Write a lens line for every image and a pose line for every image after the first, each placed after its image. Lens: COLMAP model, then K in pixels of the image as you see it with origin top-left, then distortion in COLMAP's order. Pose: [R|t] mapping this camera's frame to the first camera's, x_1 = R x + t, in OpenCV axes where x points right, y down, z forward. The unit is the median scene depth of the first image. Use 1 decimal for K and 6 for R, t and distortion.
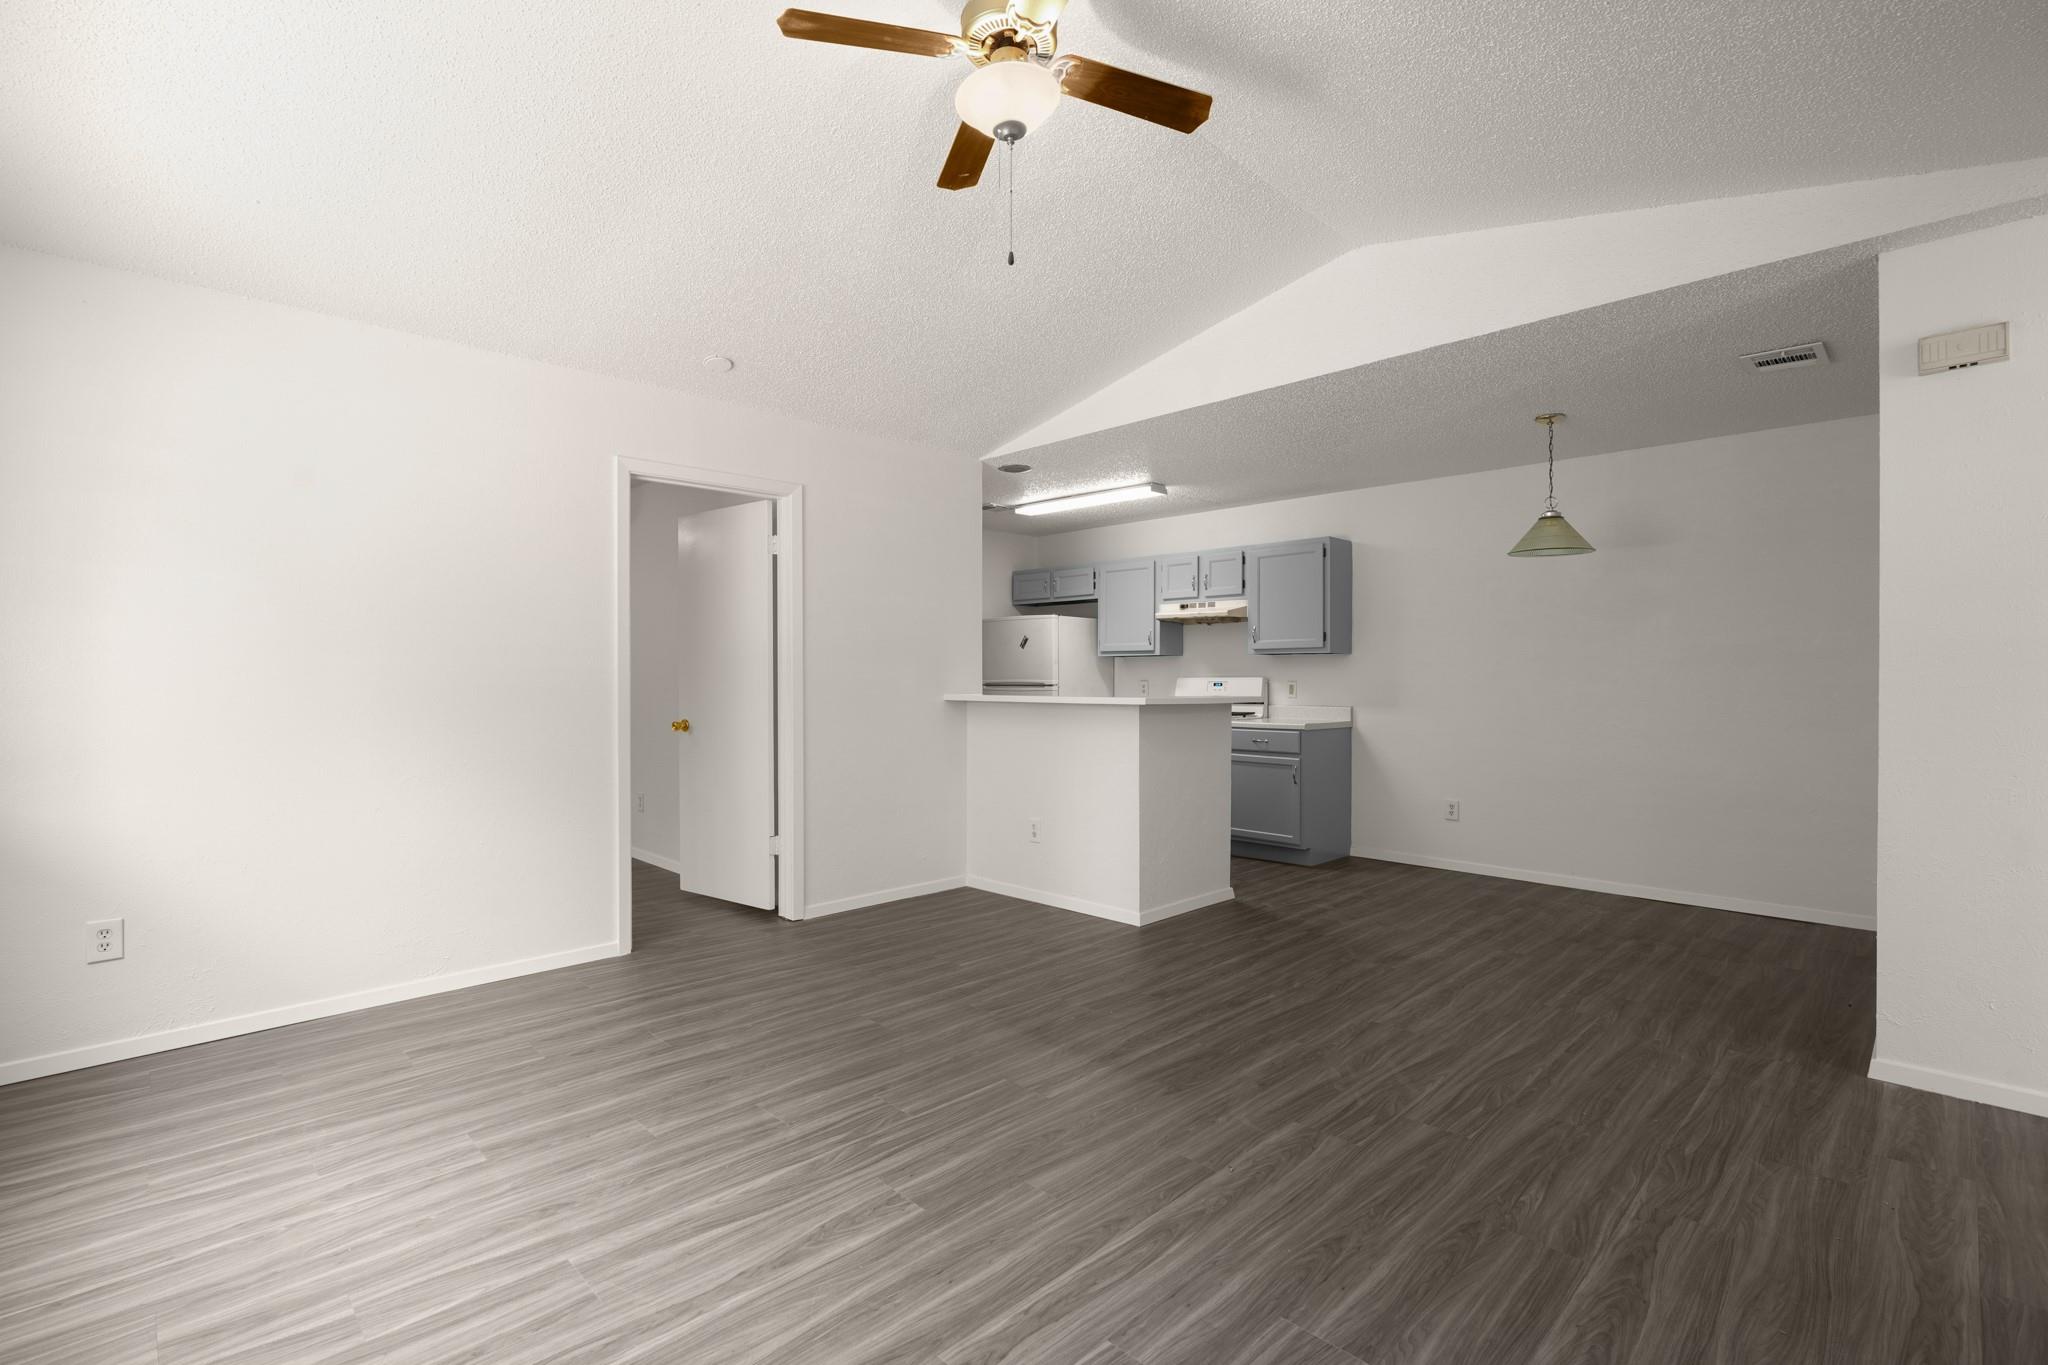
lens RADIAL K [[936.7, 0, 1029.1], [0, 936.7, 672.0], [0, 0, 1]] dist [-0.002556, 0.000167]
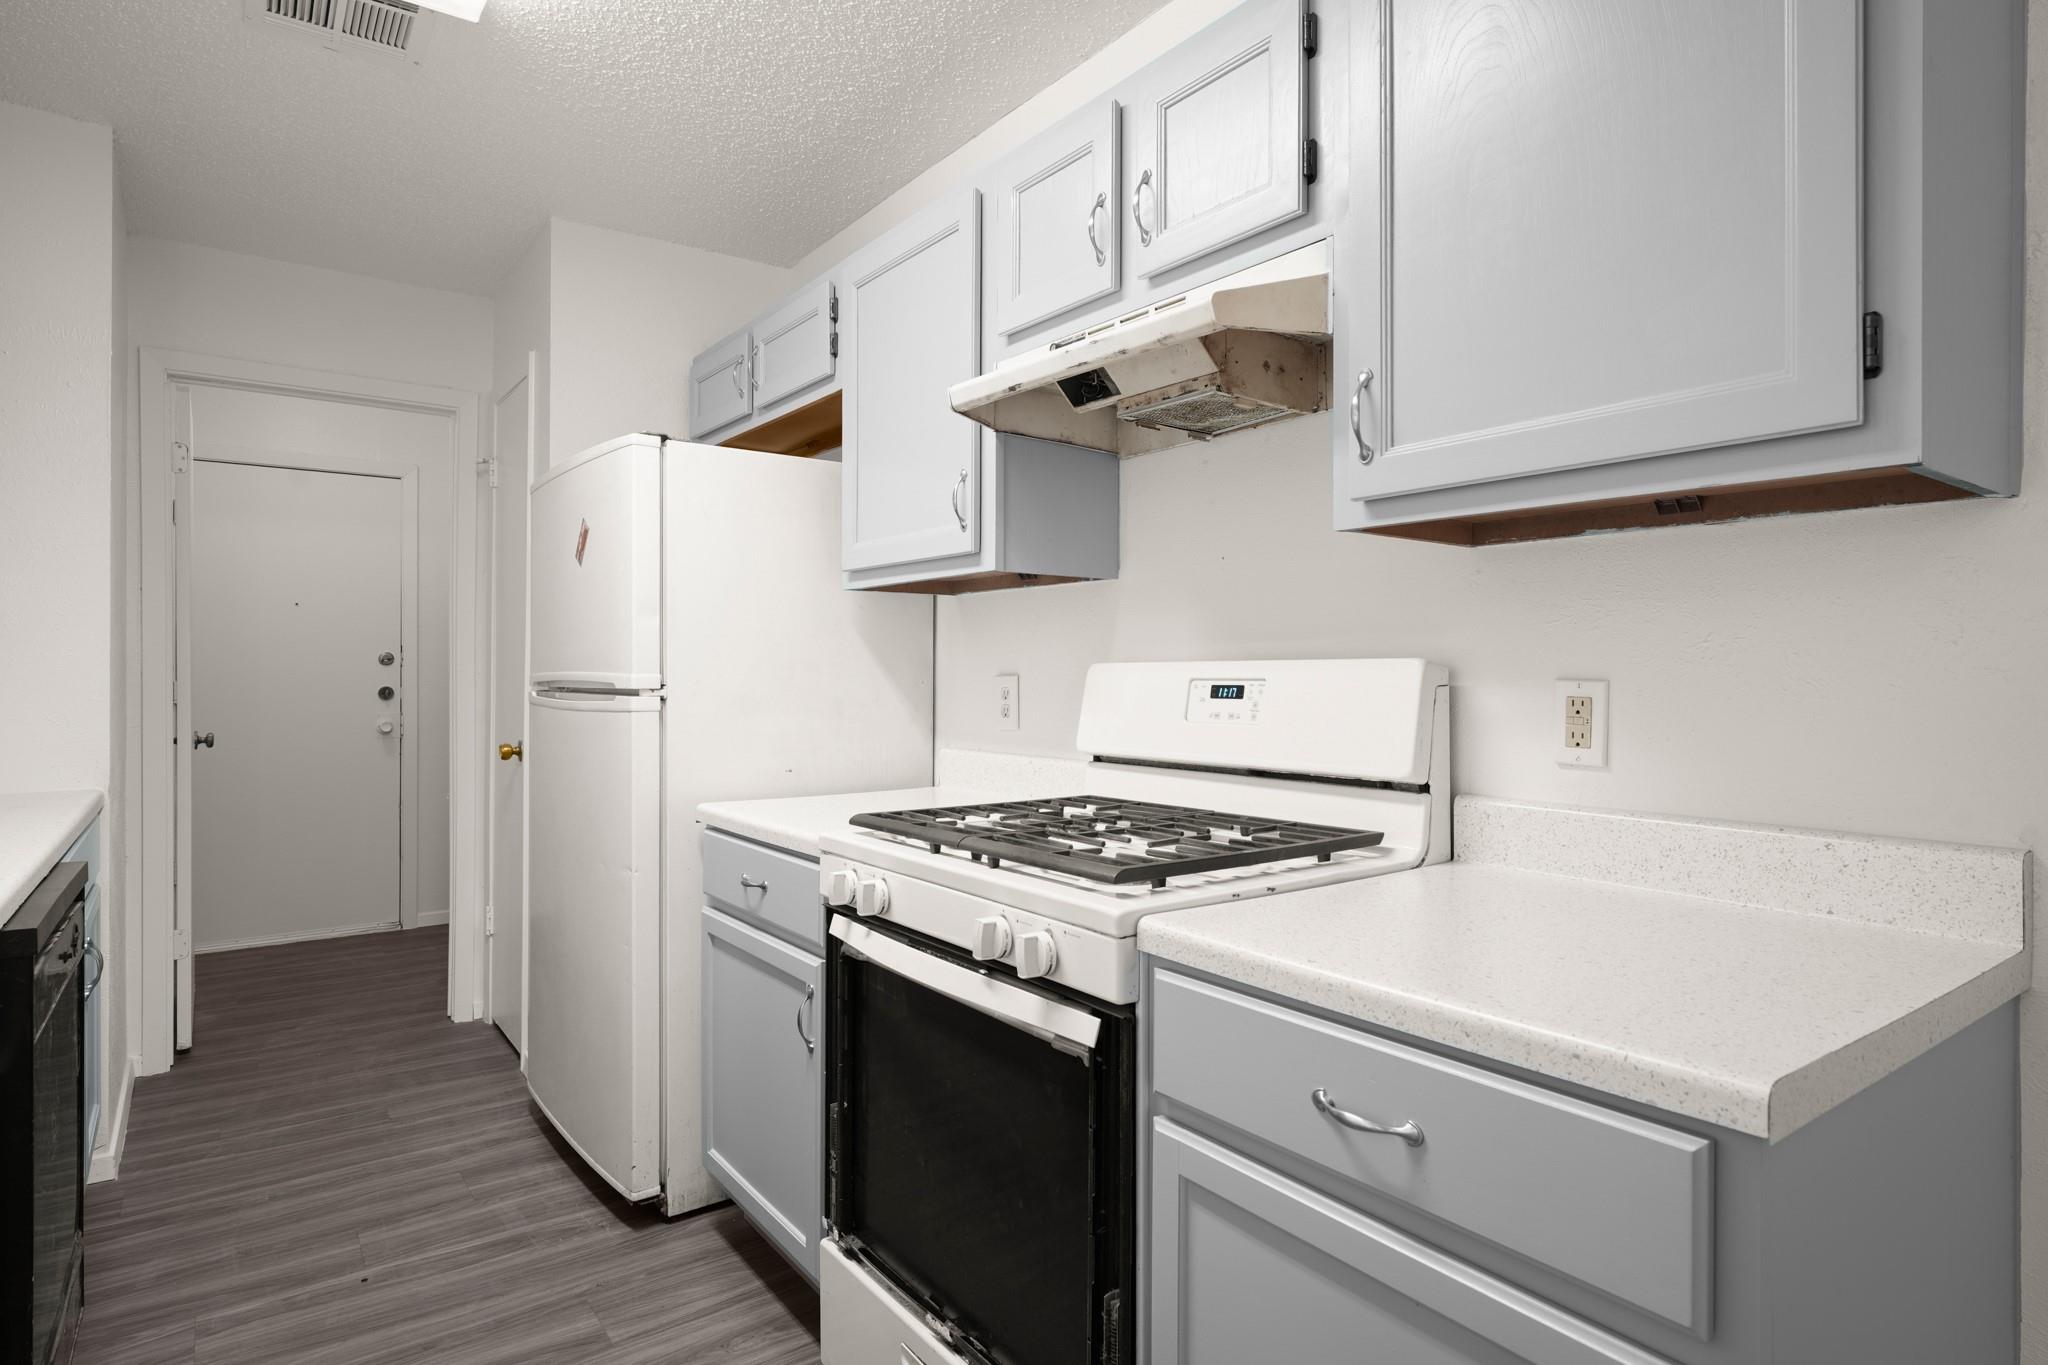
lens RADIAL K [[1102.8, 0, 1031.2], [0, 1102.8, 676.4], [0, 0, 1]] dist [-0.002342, -0.000553]
pose [[0.988937, -0.000154, -0.148333, 0.373338], [0.002002, 0.999922, 0.012310, 0.011619], [0.148319, -0.012470, 0.988861, 1.399536]]
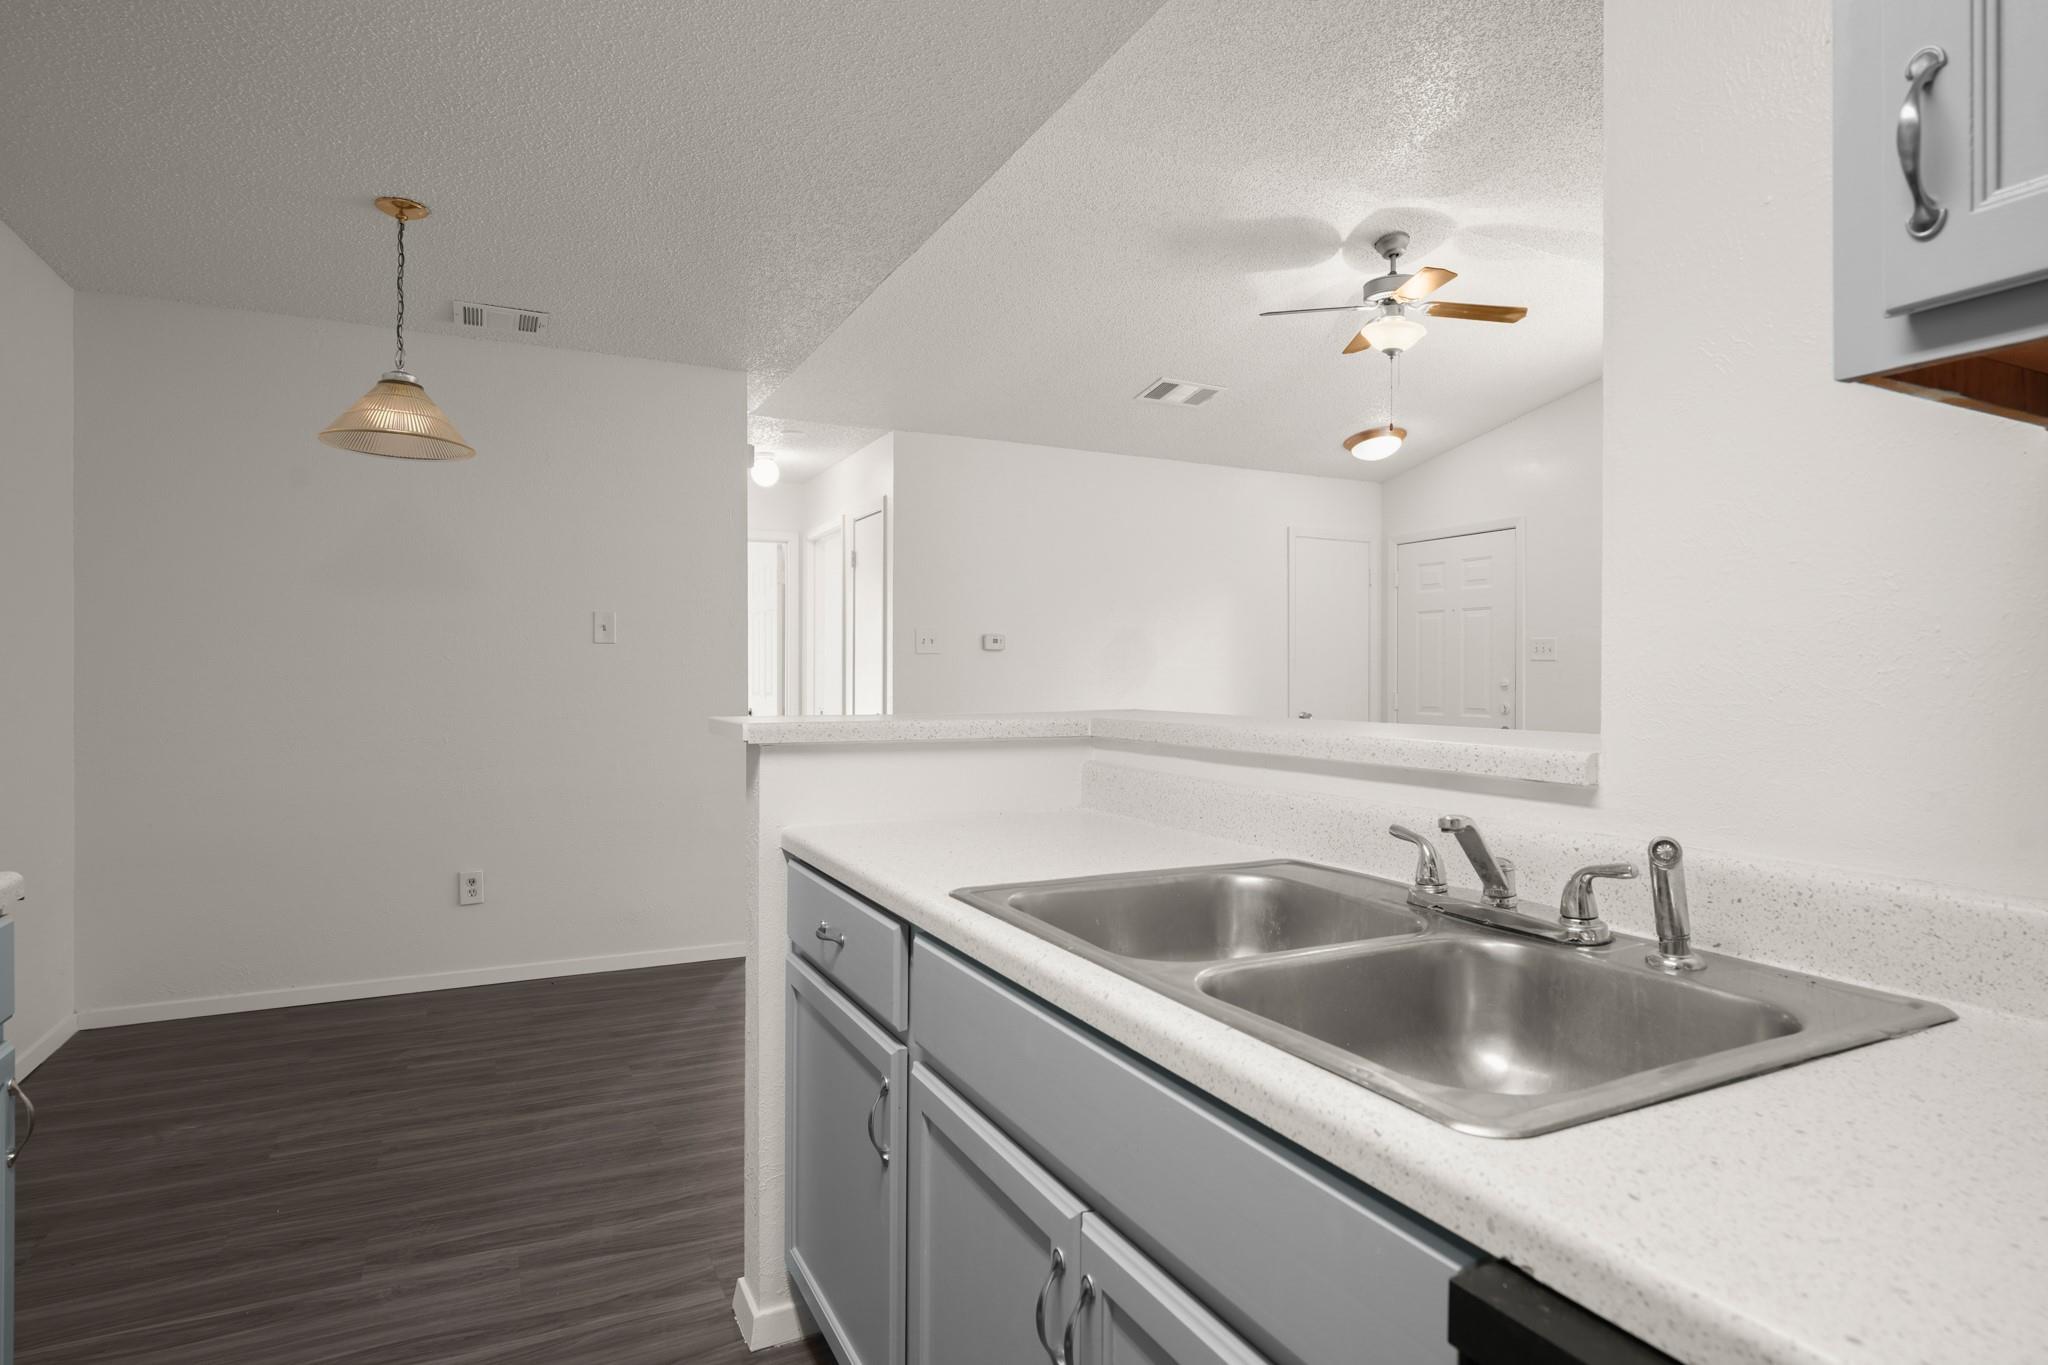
lens RADIAL K [[1102.8, 0, 1031.2], [0, 1102.8, 676.4], [0, 0, 1]] dist [-0.002342, -0.000553]
pose [[-0.950293, -0.004101, 0.311330, -0.013629], [-0.006662, 0.999952, -0.007164, 0.016001], [-0.311285, -0.008882, -0.950275, 1.896990]]
